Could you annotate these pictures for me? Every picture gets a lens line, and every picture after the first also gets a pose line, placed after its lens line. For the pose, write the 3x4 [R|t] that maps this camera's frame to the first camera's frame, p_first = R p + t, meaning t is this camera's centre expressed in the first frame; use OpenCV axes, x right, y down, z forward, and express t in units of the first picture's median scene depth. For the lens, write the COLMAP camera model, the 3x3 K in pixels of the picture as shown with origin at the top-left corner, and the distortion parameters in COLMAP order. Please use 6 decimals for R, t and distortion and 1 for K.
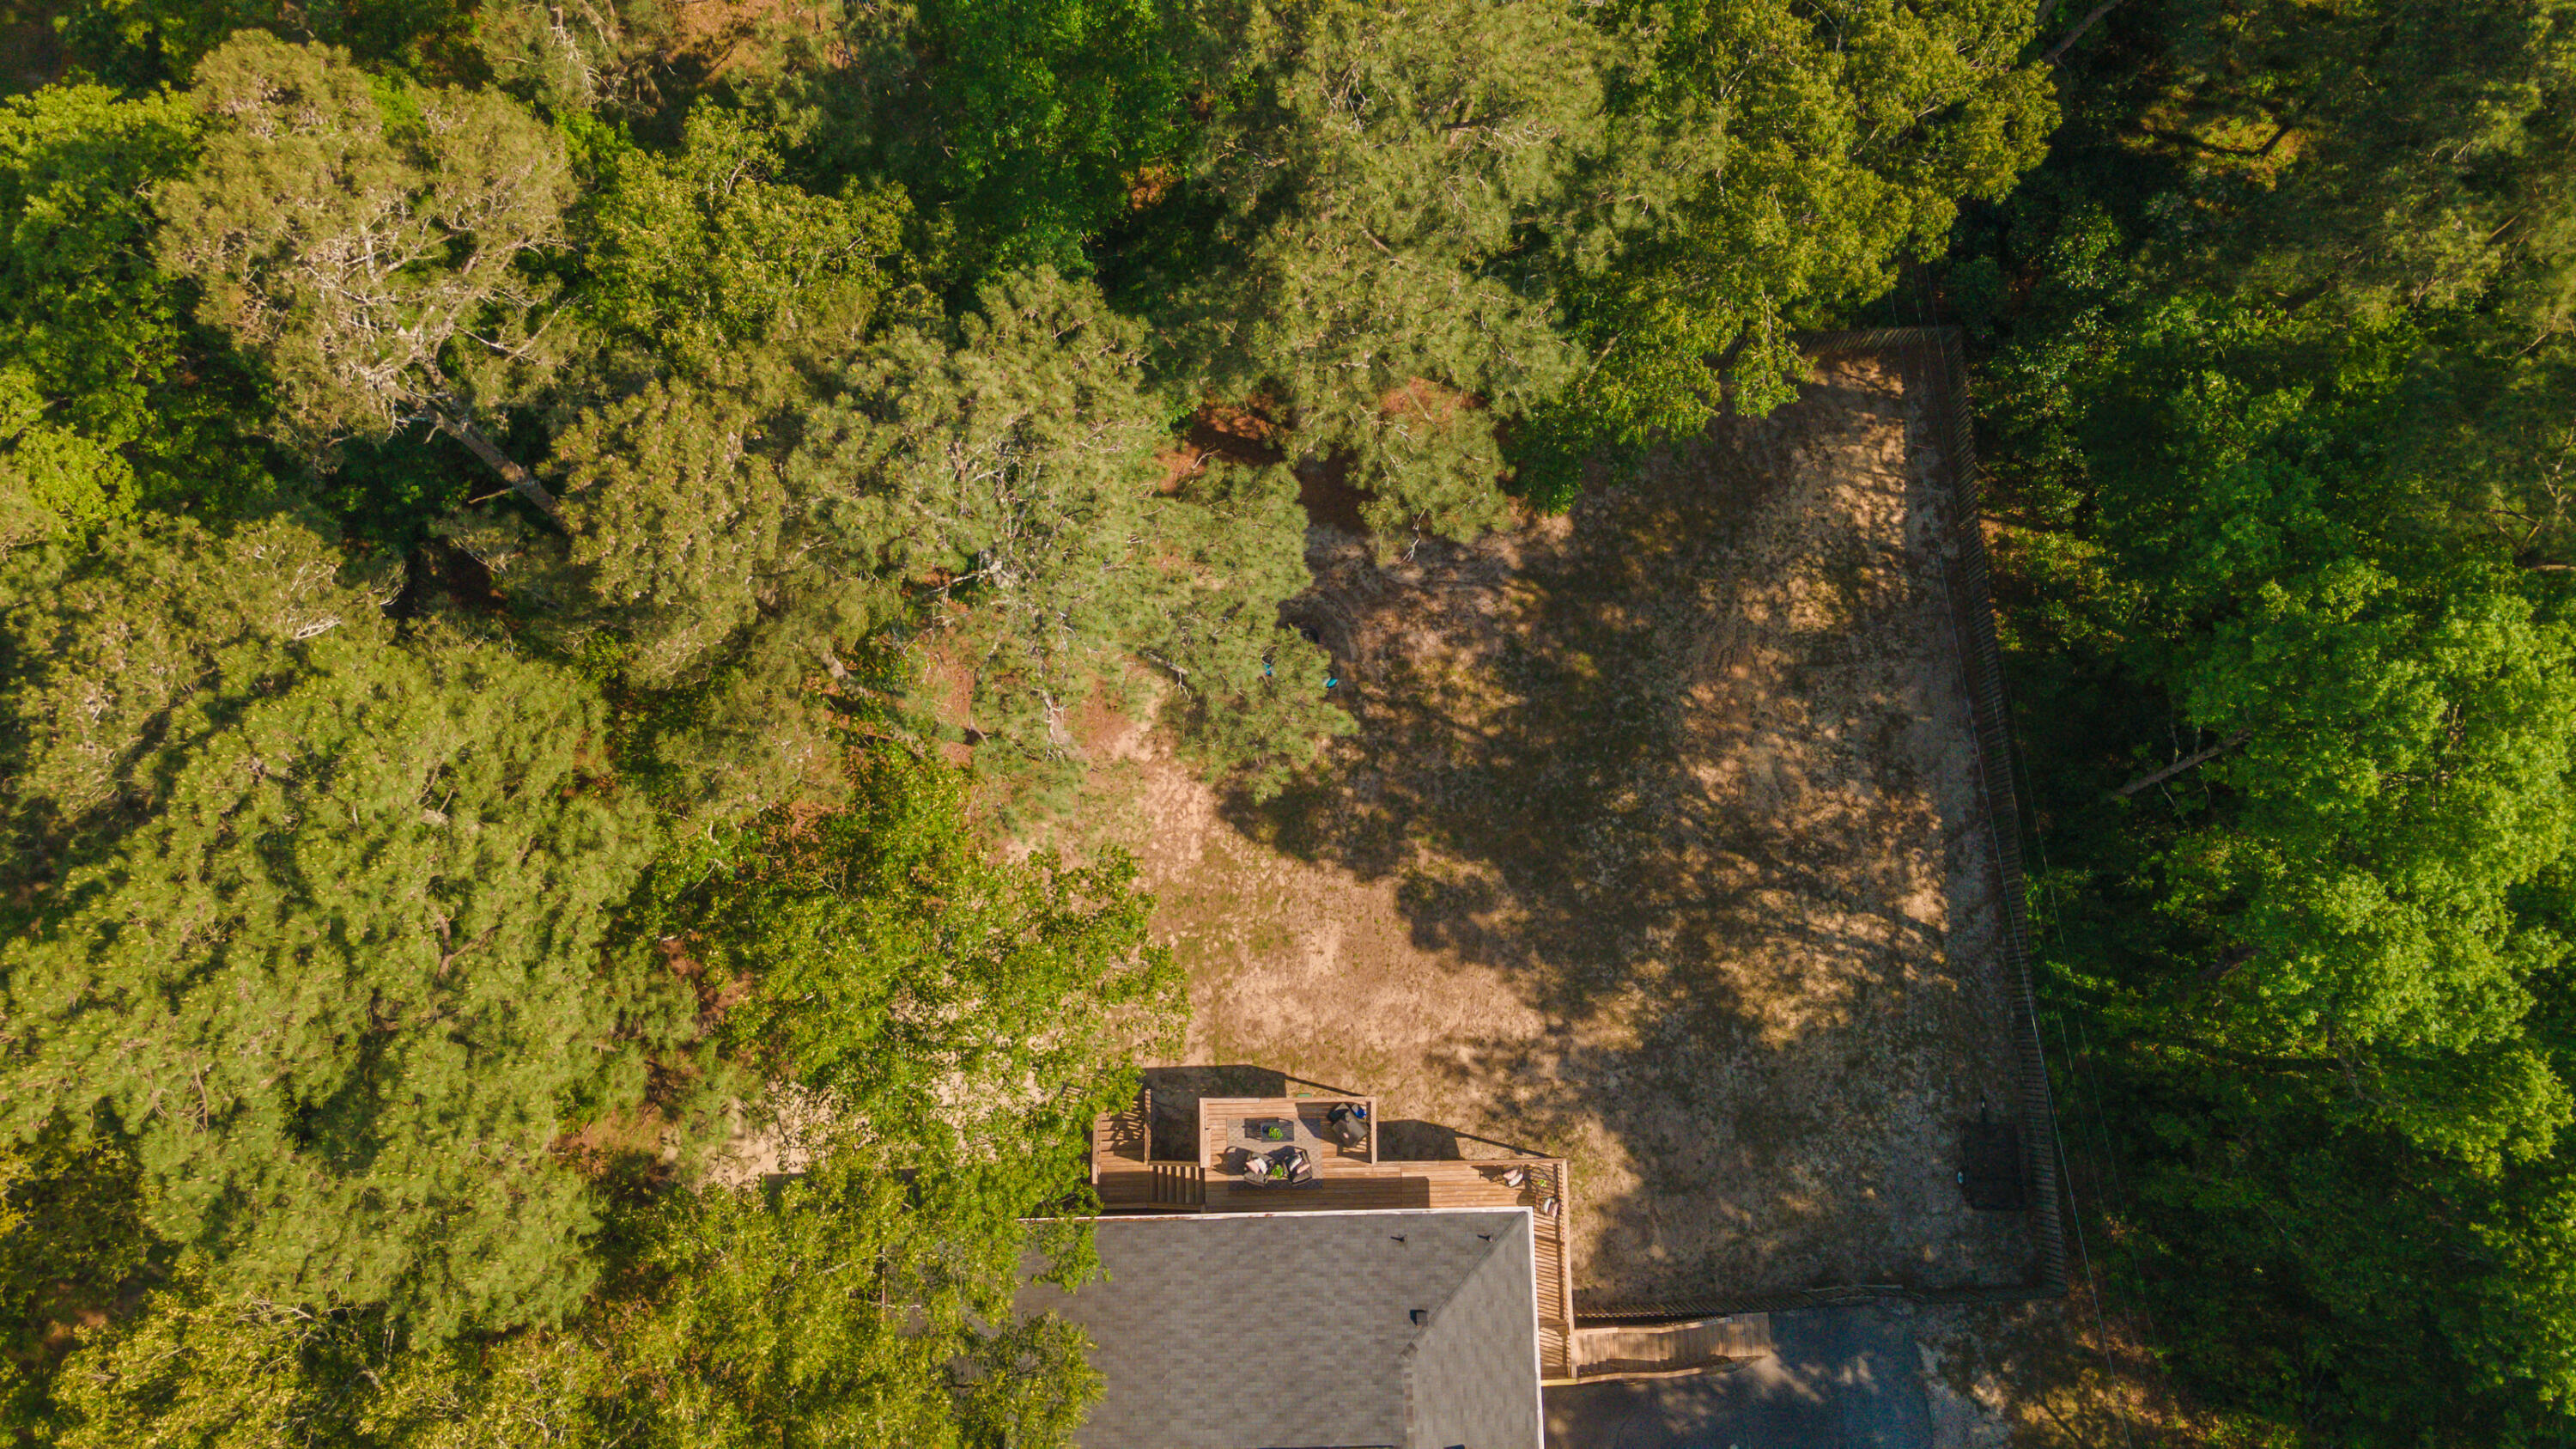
lens RADIAL K [[1844.9, 0, 1273.5], [0, 1844.9, 726.2], [0, 0, 1]] dist [0.024936, 0.002330]
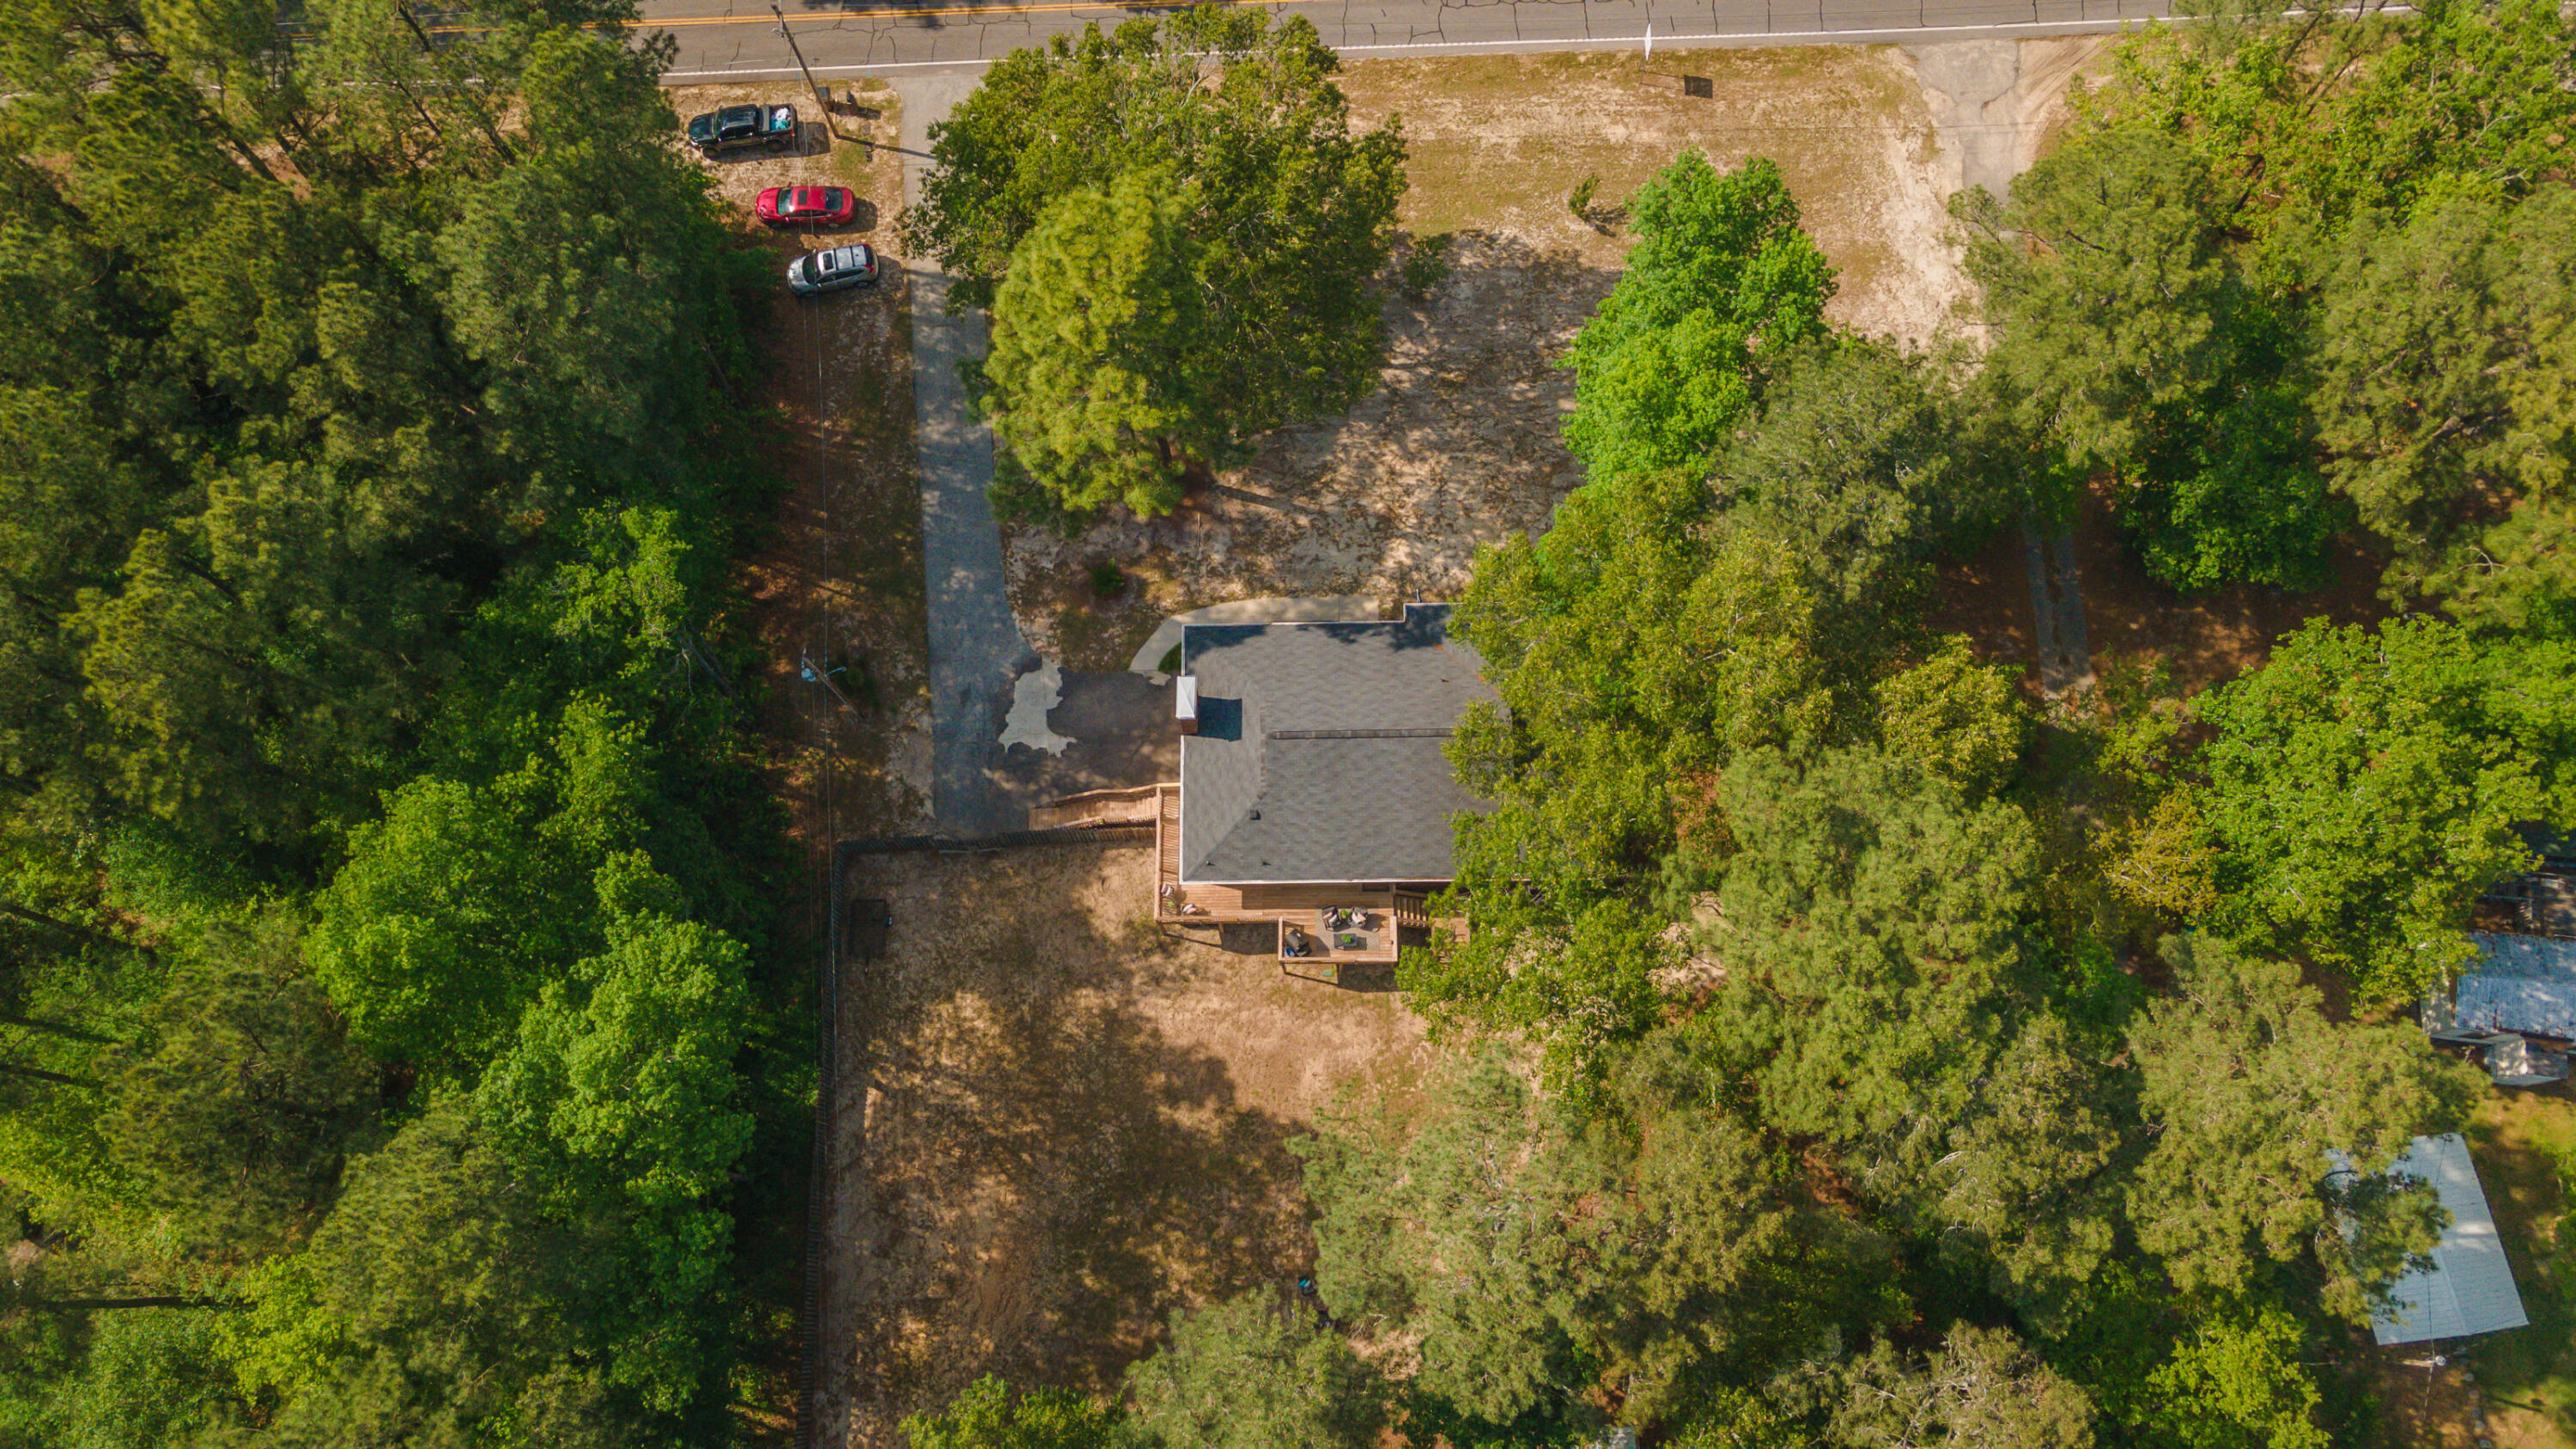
lens RADIAL K [[1844.9, 0, 1273.5], [0, 1844.9, 726.2], [0, 0, 1]] dist [0.024936, 0.002330]
pose [[-0.998326, -0.002185, 0.057800, -0.026421], [0.029364, -0.880089, 0.473900, -0.335704], [0.049834, 0.474804, 0.878679, -0.393517]]
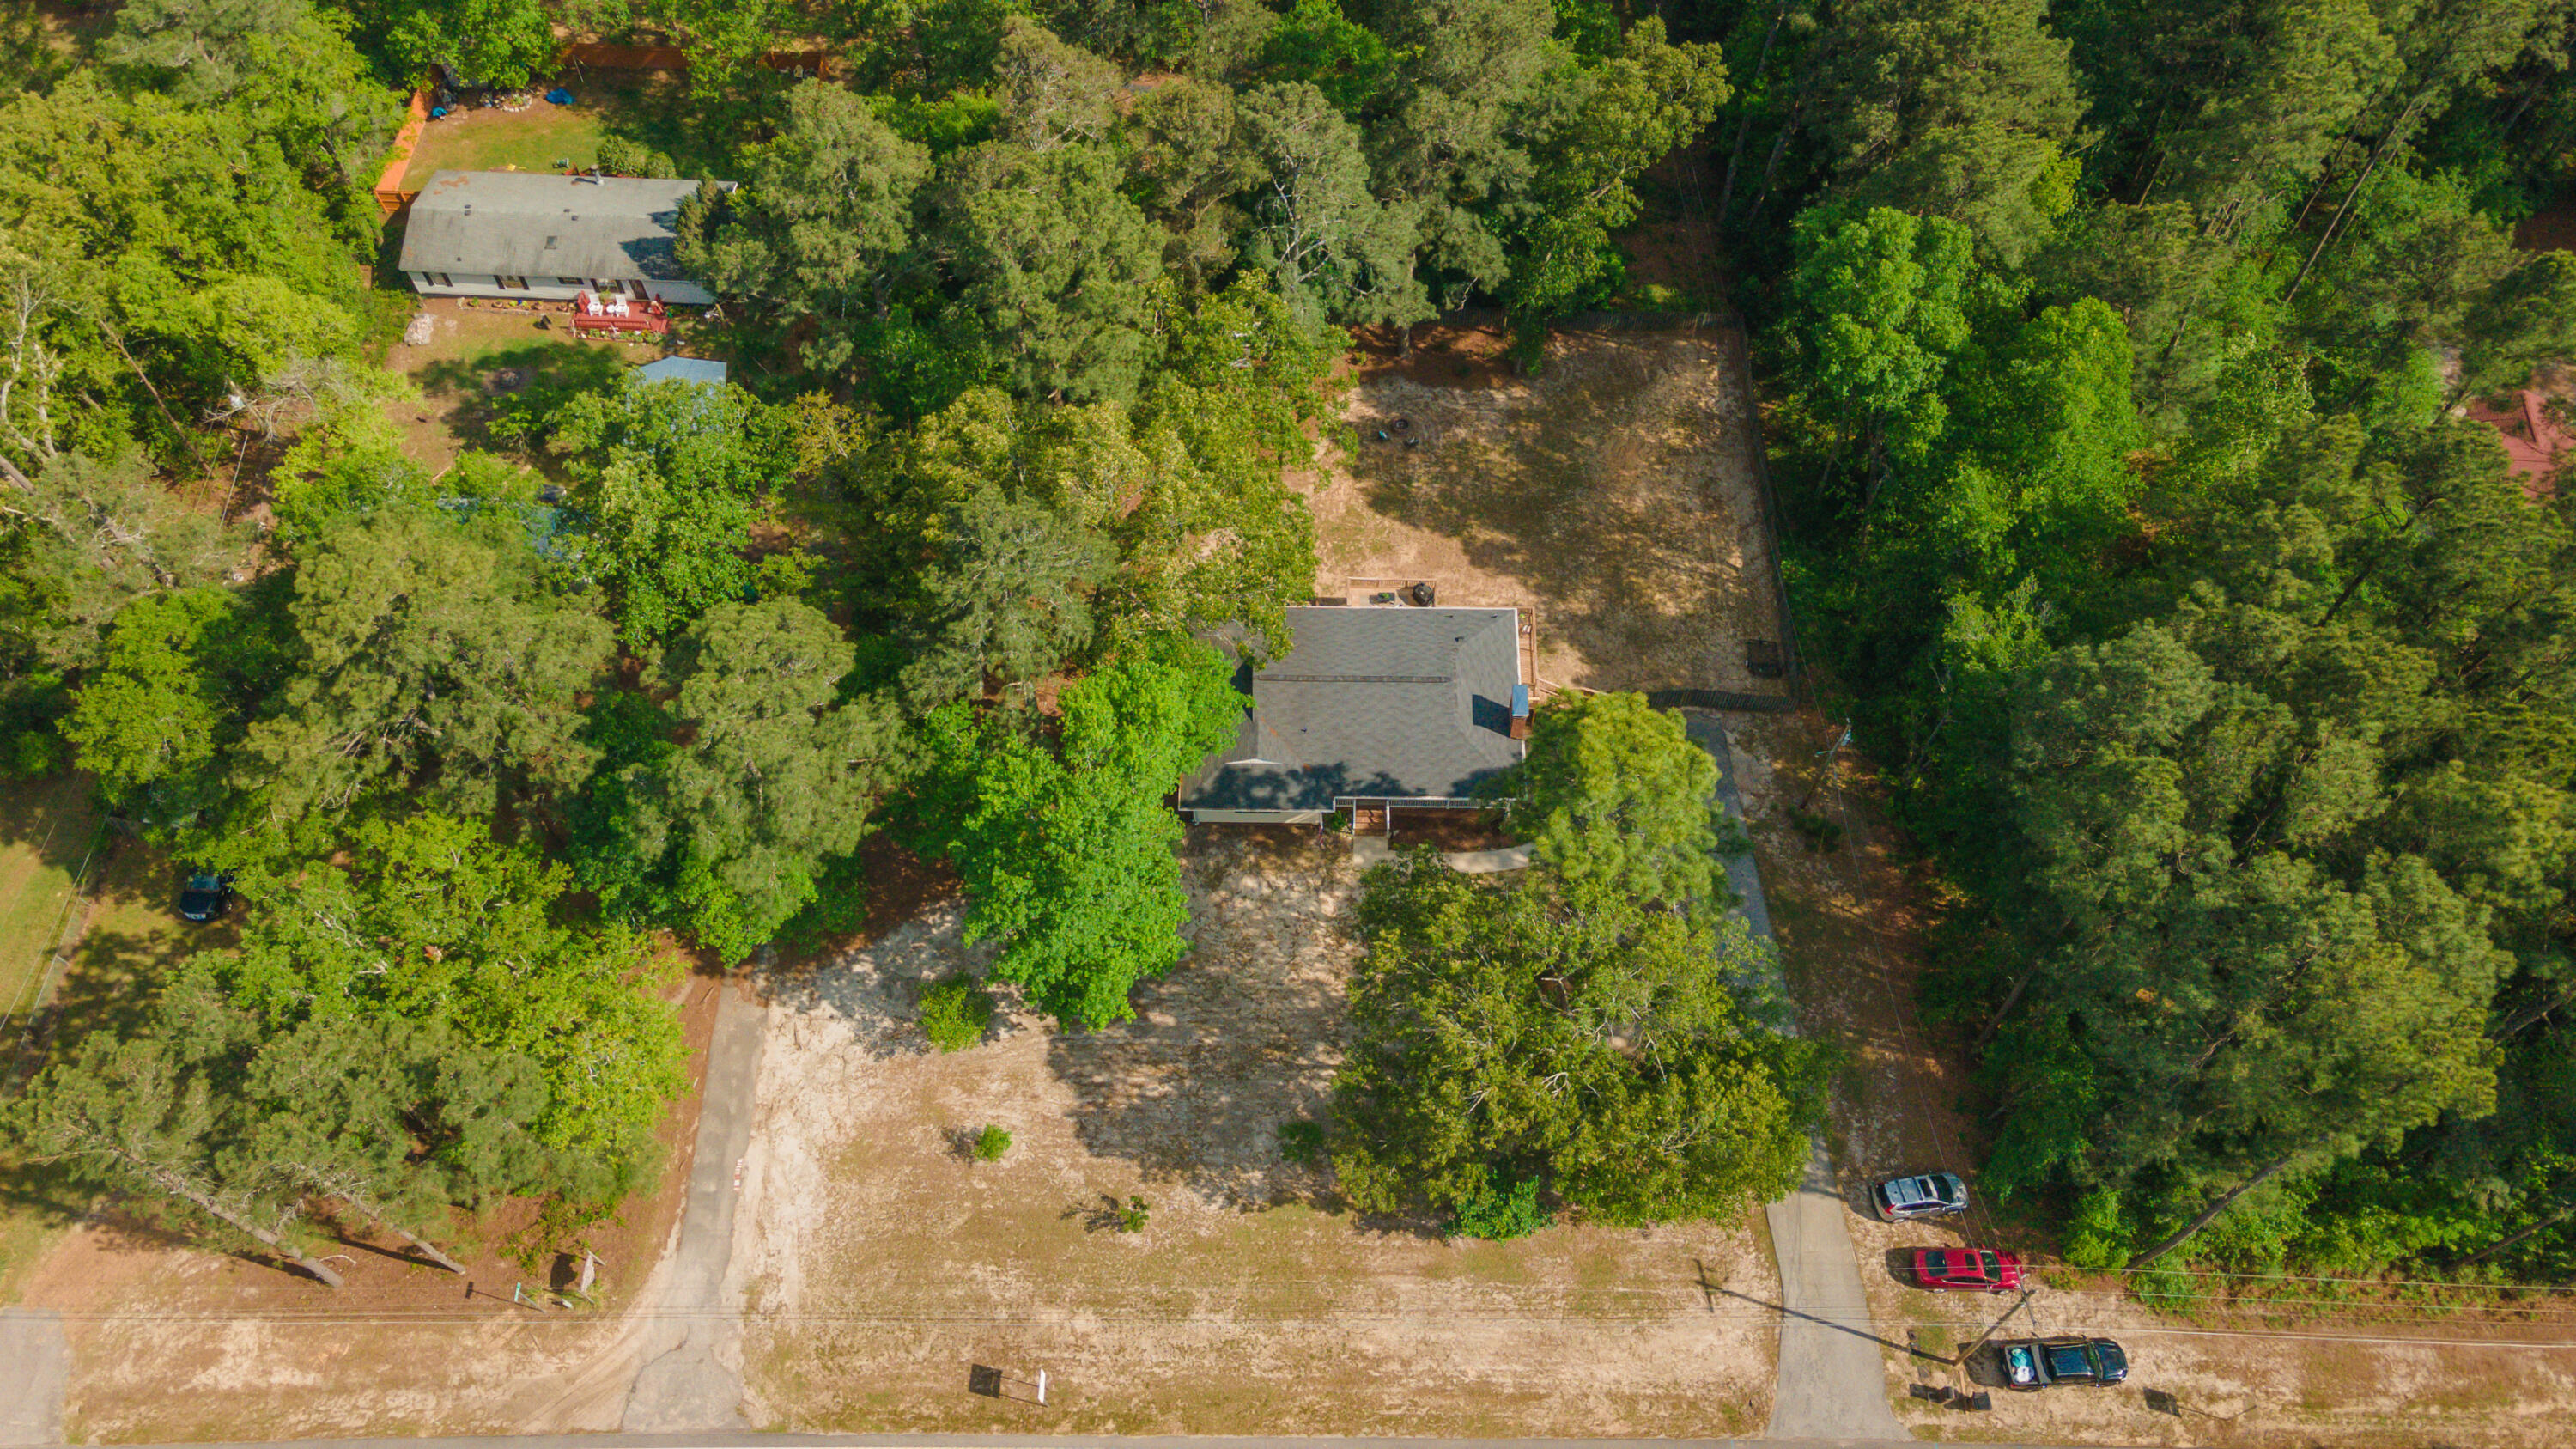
lens RADIAL K [[1844.9, 0, 1273.5], [0, 1844.9, 726.2], [0, 0, 1]] dist [0.024936, 0.002330]
pose [[0.999058, 0.042680, -0.007820, -0.092964], [-0.042871, 0.943142, -0.329613, 1.014330], [-0.006693, 0.329638, 0.944084, -0.783705]]
